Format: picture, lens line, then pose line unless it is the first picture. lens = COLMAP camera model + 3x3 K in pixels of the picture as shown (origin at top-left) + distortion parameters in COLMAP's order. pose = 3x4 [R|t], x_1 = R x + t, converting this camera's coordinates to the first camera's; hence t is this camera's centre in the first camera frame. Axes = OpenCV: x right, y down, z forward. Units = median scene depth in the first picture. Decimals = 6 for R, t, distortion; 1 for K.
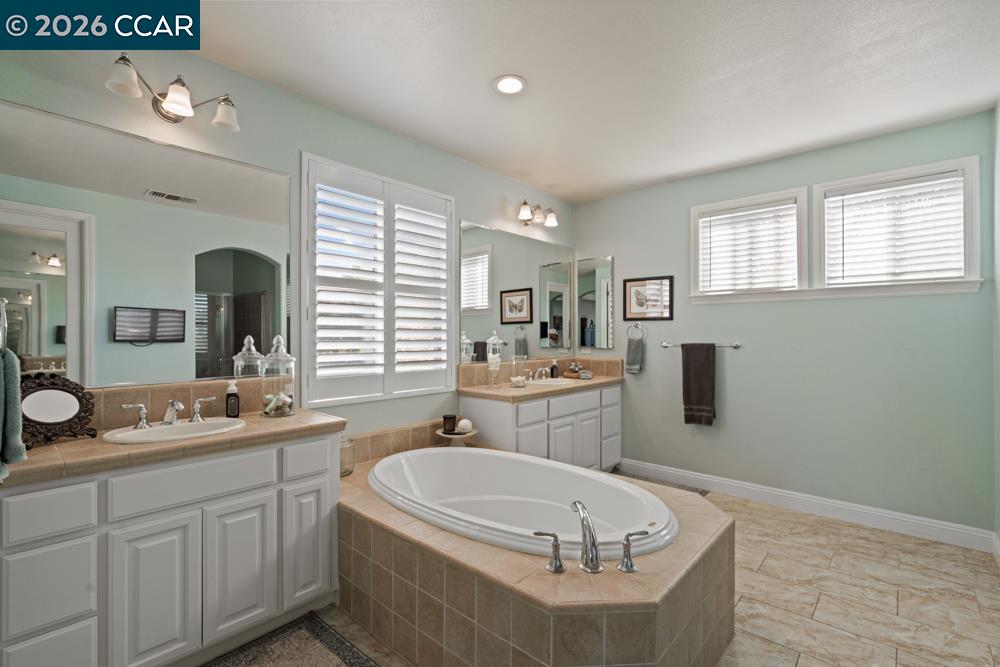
lens RADIAL K [[457.7, 0, 500.0], [0, 457.7, 333.5], [0, 0, 1]] dist [-0.000305, 0.000245]
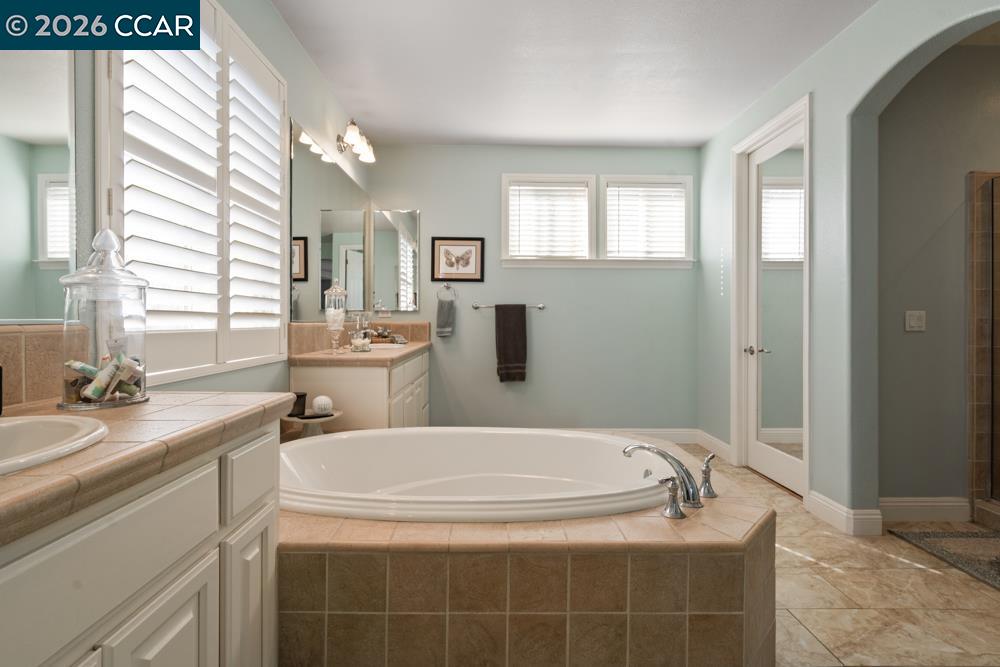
lens RADIAL K [[465.2, 0, 494.0], [0, 465.2, 321.7], [0, 0, 1]] dist [-0.003772, -0.000129]
pose [[0.733058, 0.001729, 0.680164, -0.343270], [-0.005711, 0.999977, 0.003613, 0.061661], [-0.680142, -0.006533, 0.733051, 0.263433]]
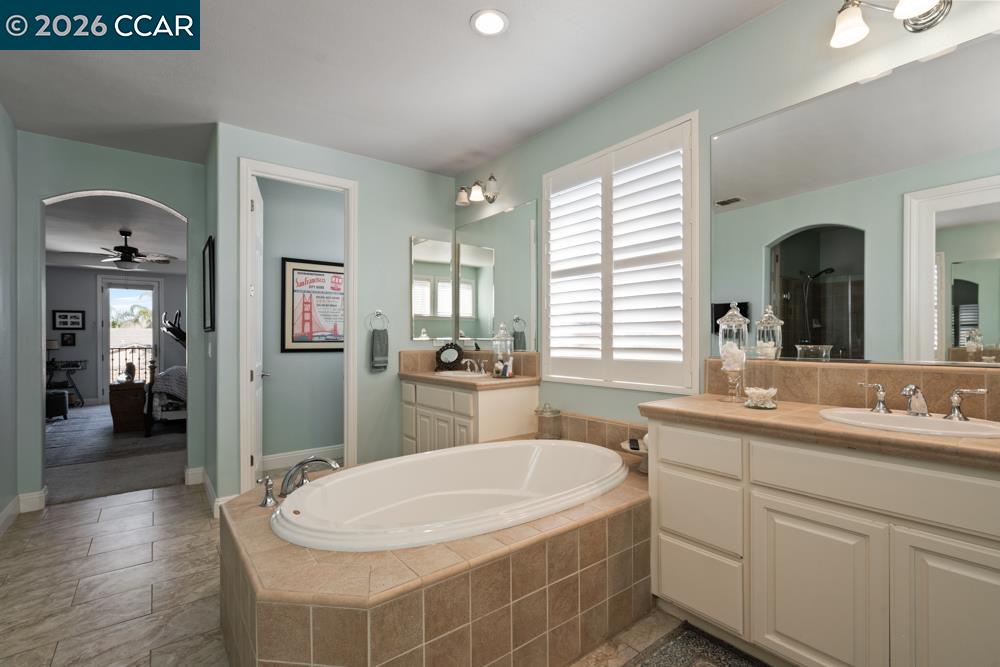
lens RADIAL K [[457.7, 0, 500.0], [0, 457.7, 333.5], [0, 0, 1]] dist [-0.000305, 0.000245]
pose [[-0.178319, -0.004621, -0.983962, 0.616257], [0.011311, 0.999913, -0.006746, 0.033453], [0.983908, -0.012333, -0.178252, 0.827567]]
